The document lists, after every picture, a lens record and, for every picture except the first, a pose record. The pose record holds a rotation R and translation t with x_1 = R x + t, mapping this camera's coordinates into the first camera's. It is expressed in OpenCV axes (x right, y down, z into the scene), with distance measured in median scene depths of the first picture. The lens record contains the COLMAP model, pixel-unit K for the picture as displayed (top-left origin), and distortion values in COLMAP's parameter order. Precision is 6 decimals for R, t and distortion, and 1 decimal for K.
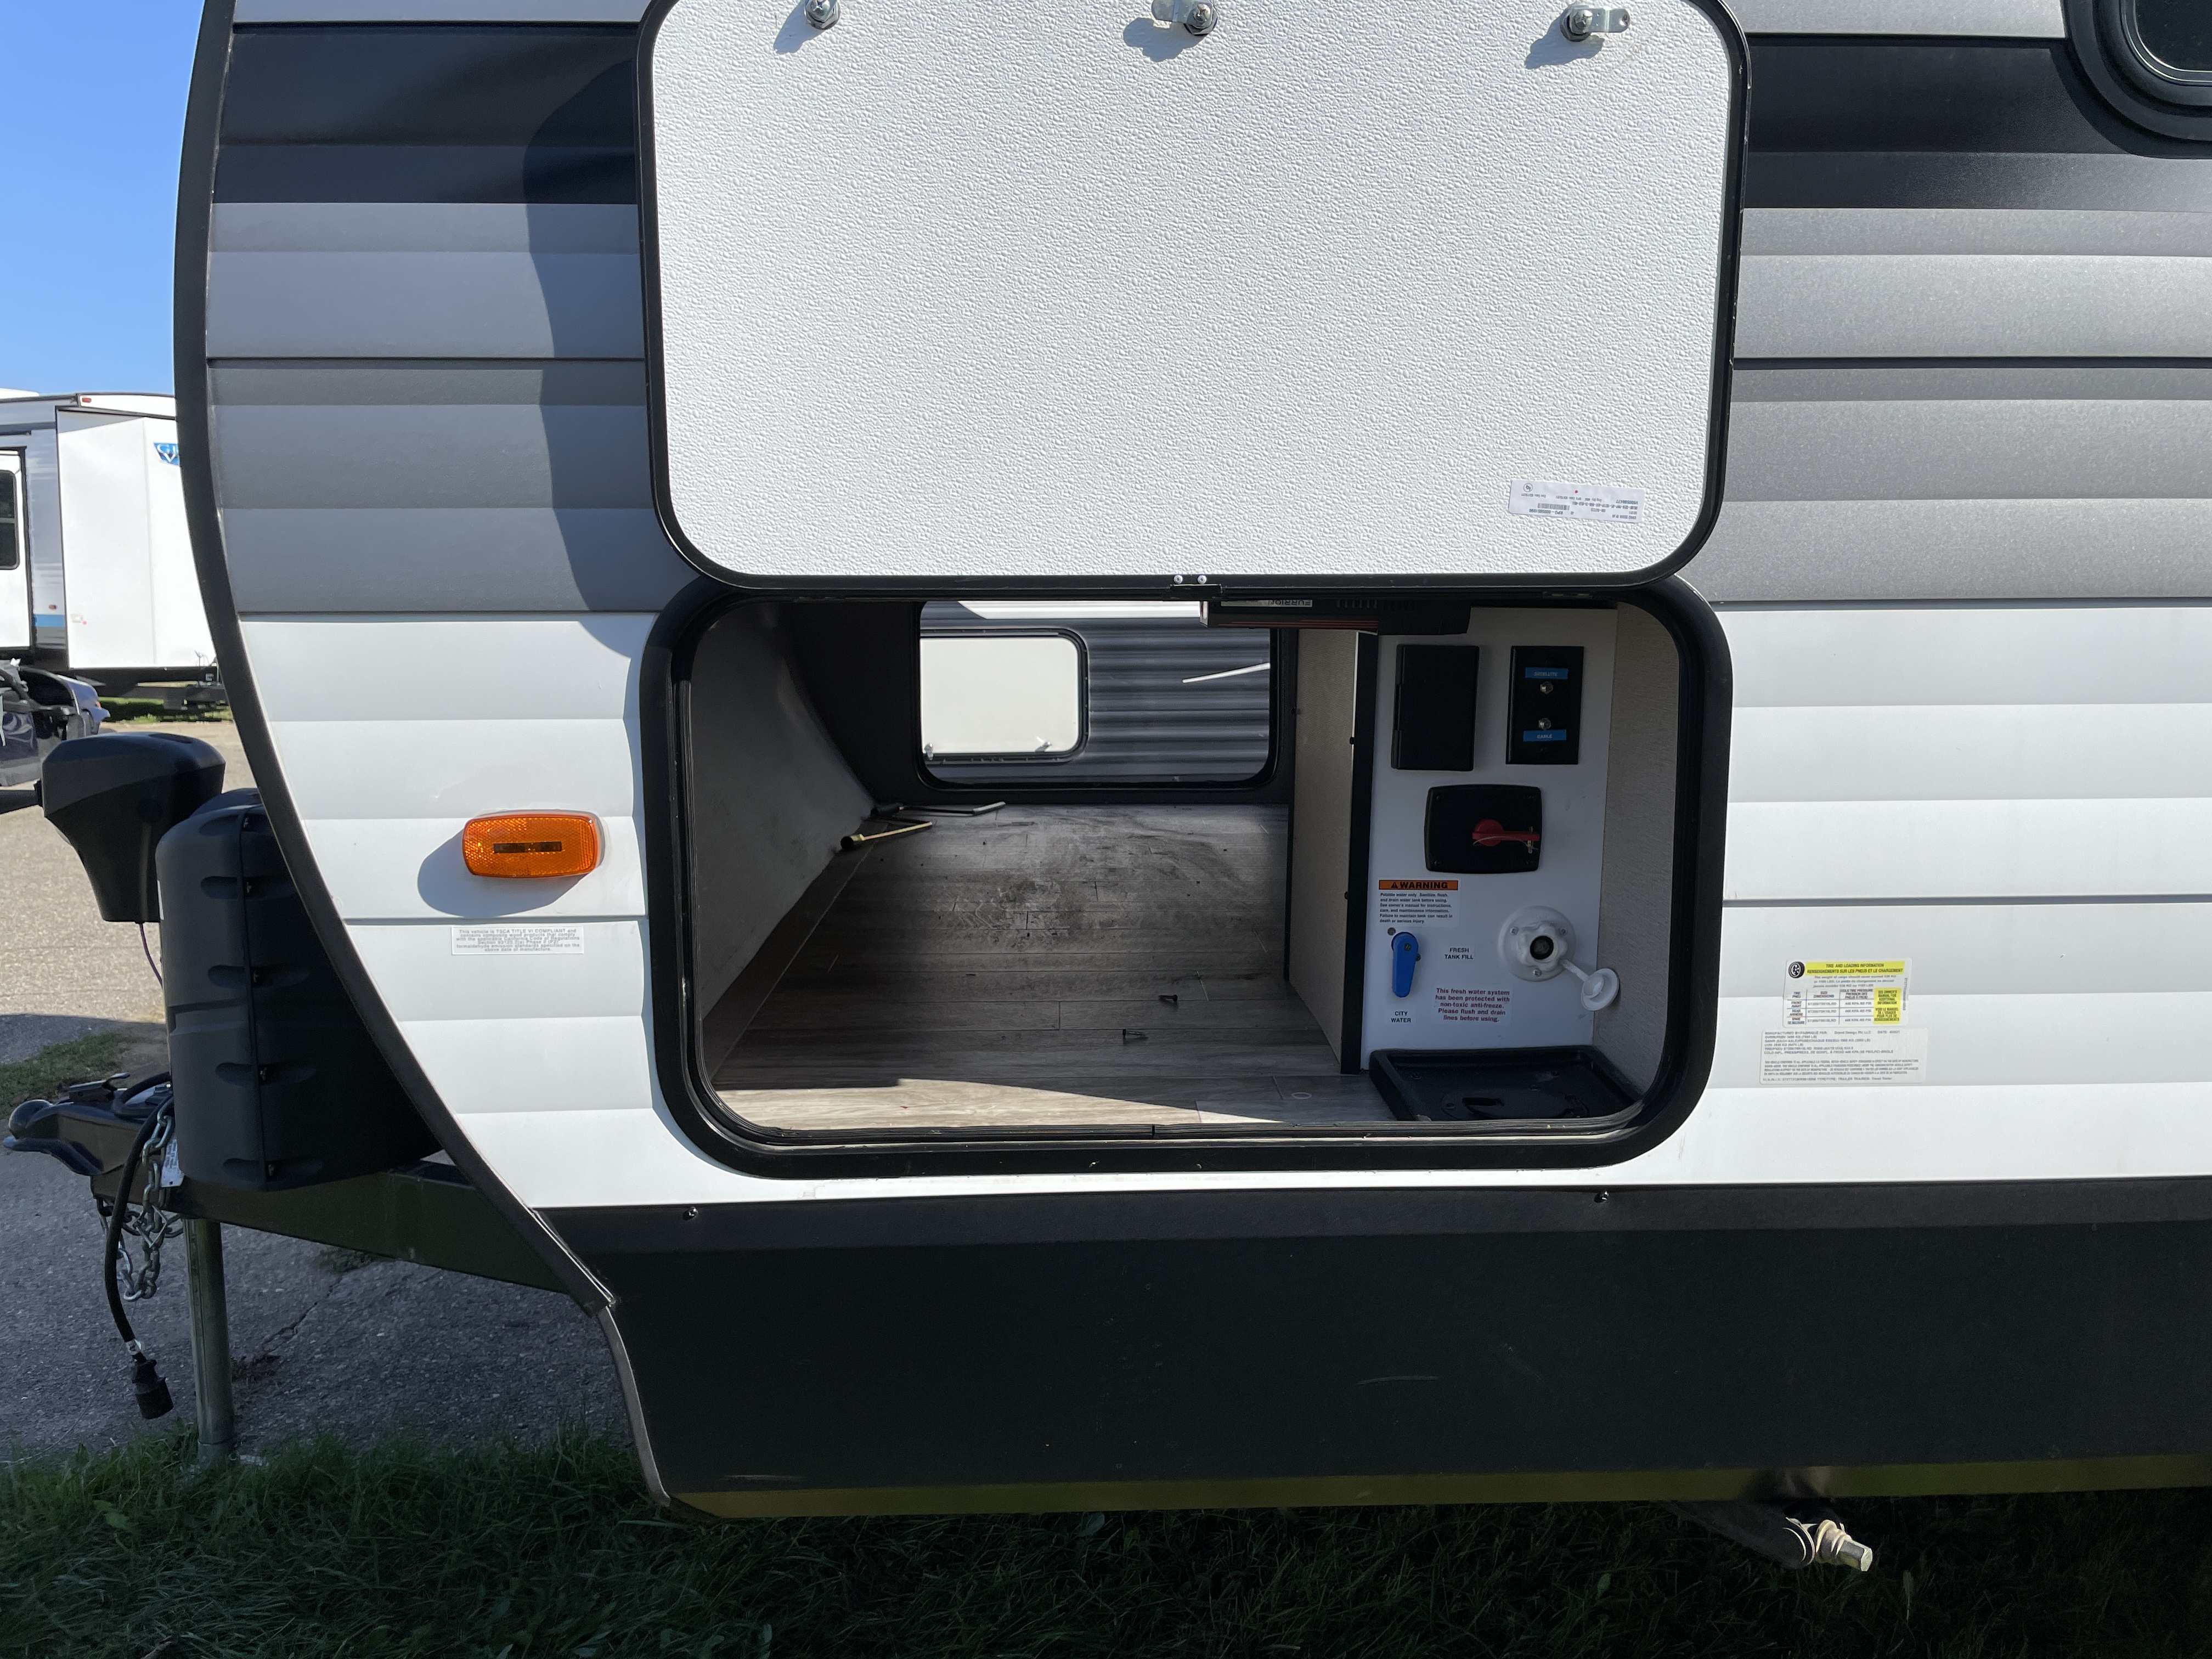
lens RADIAL K [[1702.7, 0, 1100.7], [0, 1702.7, 814.5], [0, 0, 1]] dist [0.072655, -0.100518]
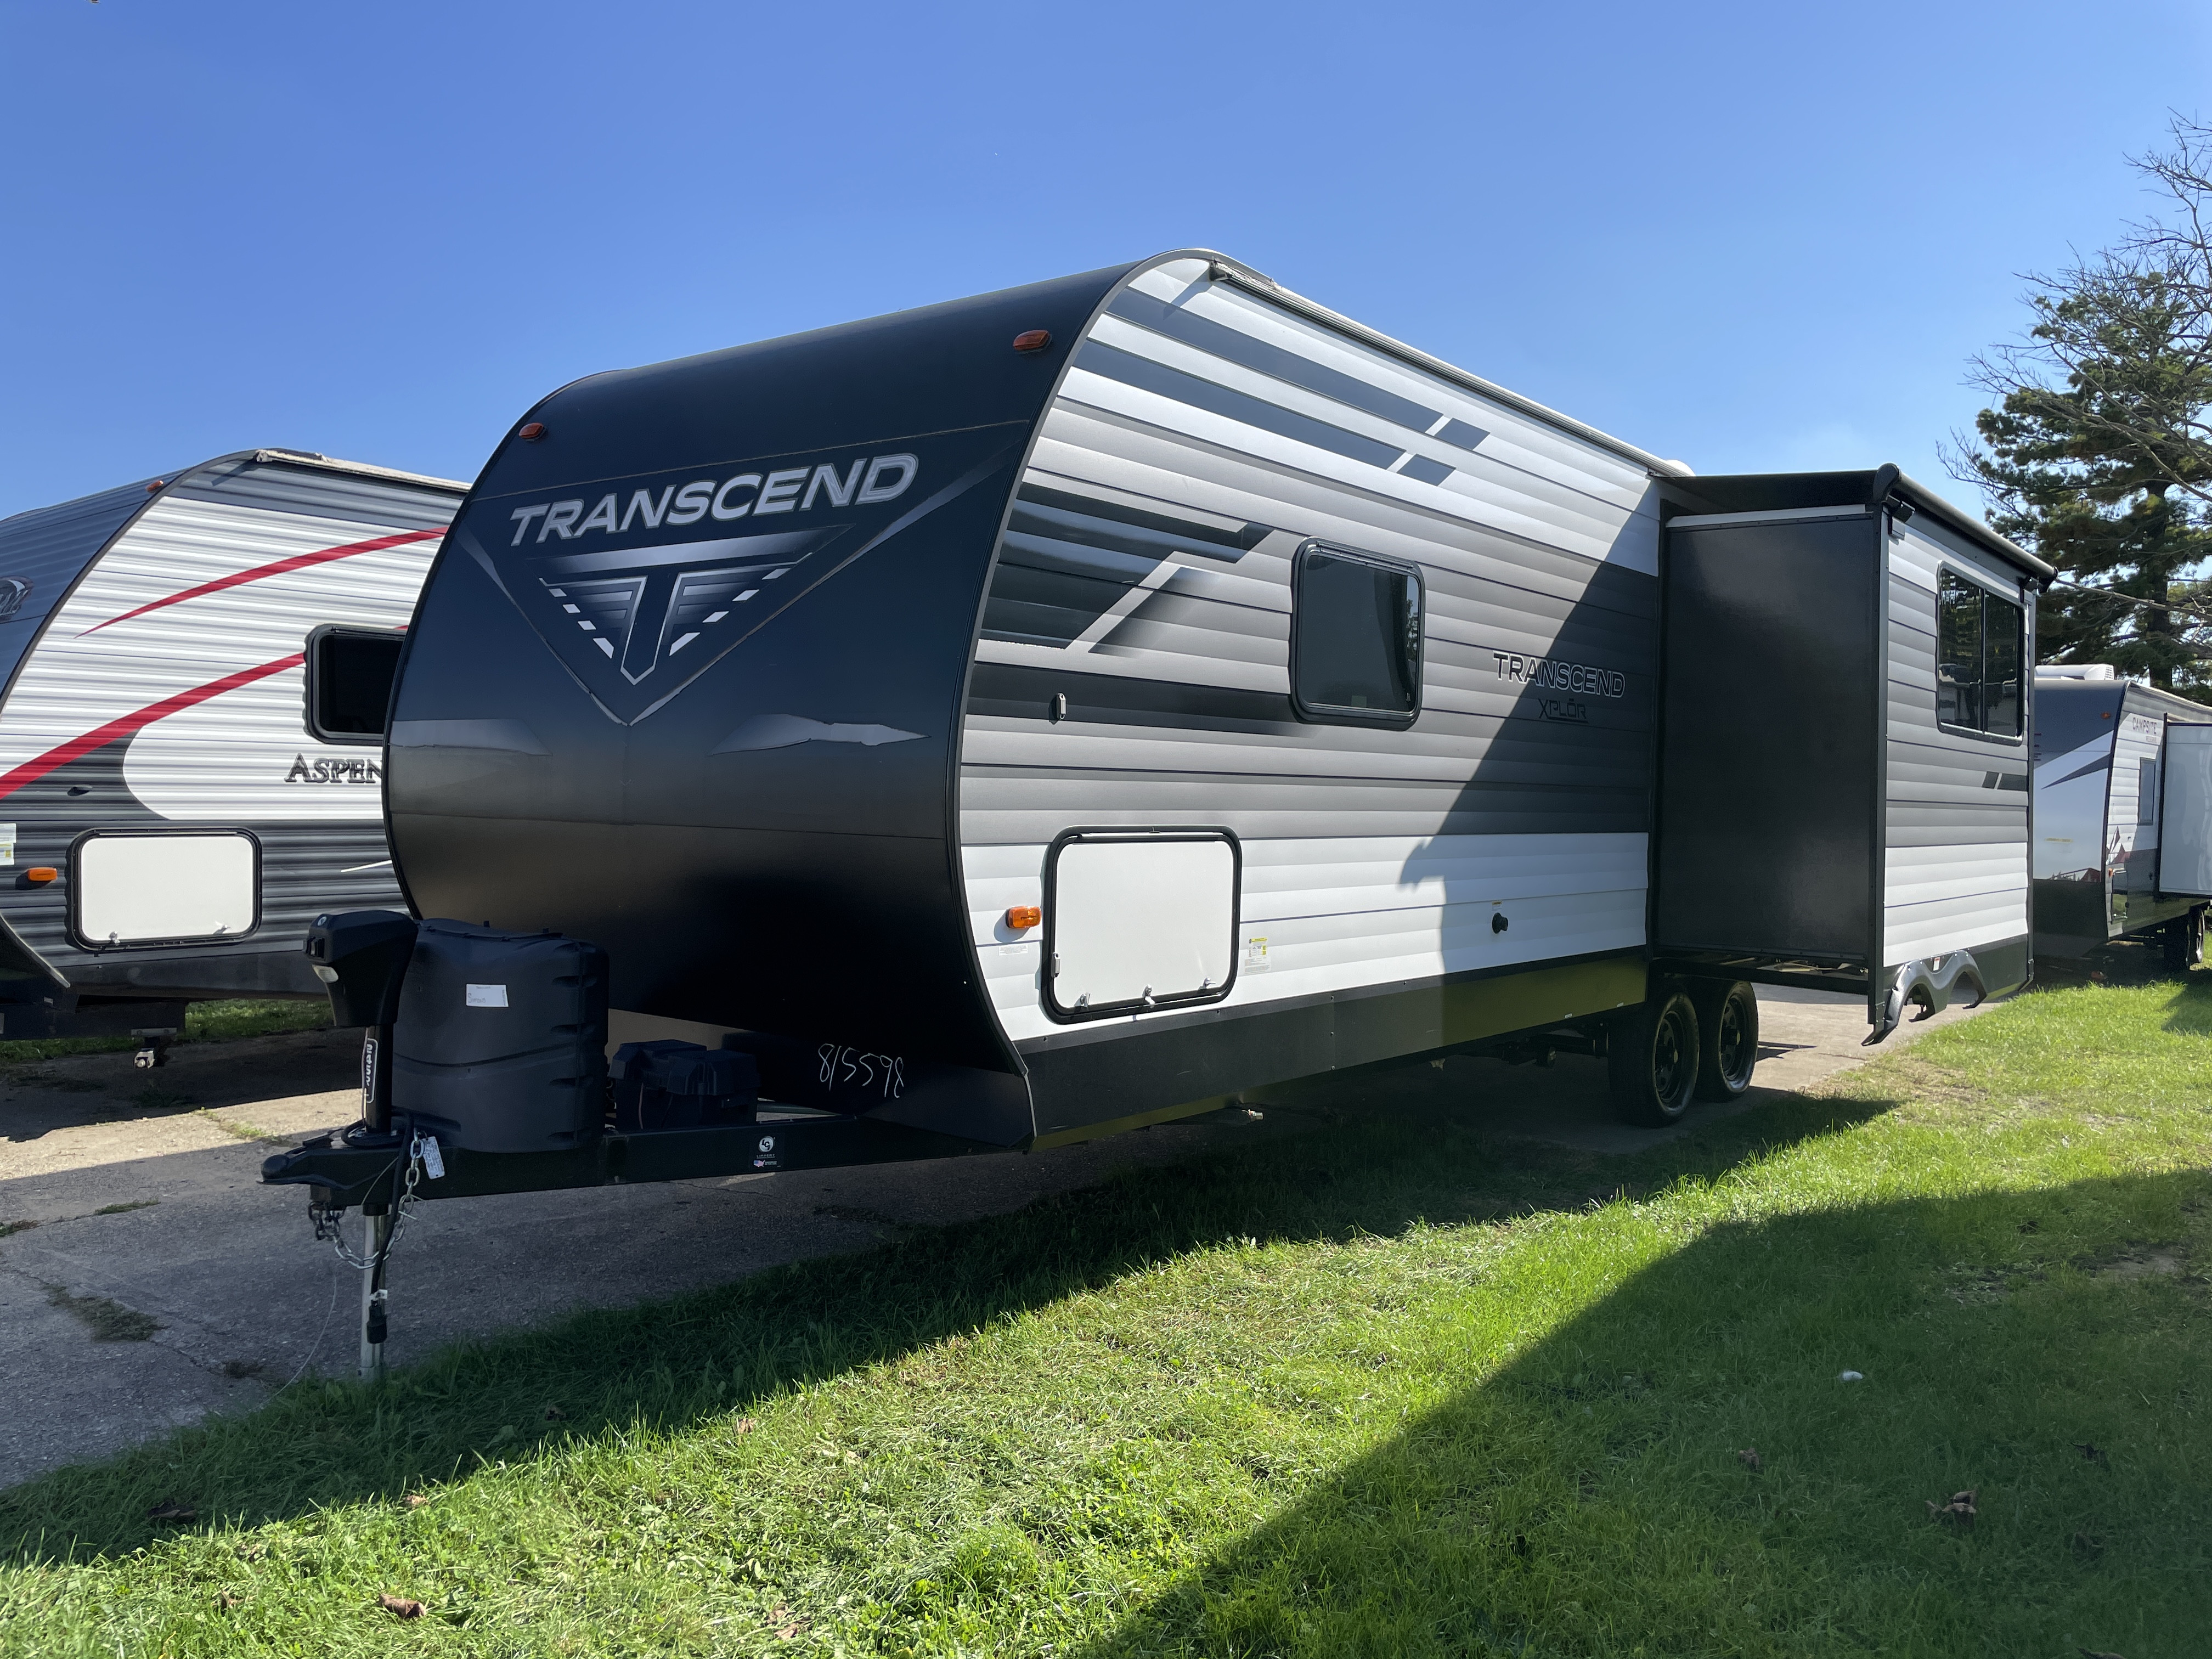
lens RADIAL K [[1702.7, 0, 1106.6], [0, 1702.7, 832.5], [0, 0, 1]] dist [0.072655, -0.100518]
pose [[0.665404, -0.003622, 0.746475, -2.392385], [0.075828, 0.995144, -0.062764, 0.065406], [-0.742622, 0.098367, 0.662447, -1.113564]]
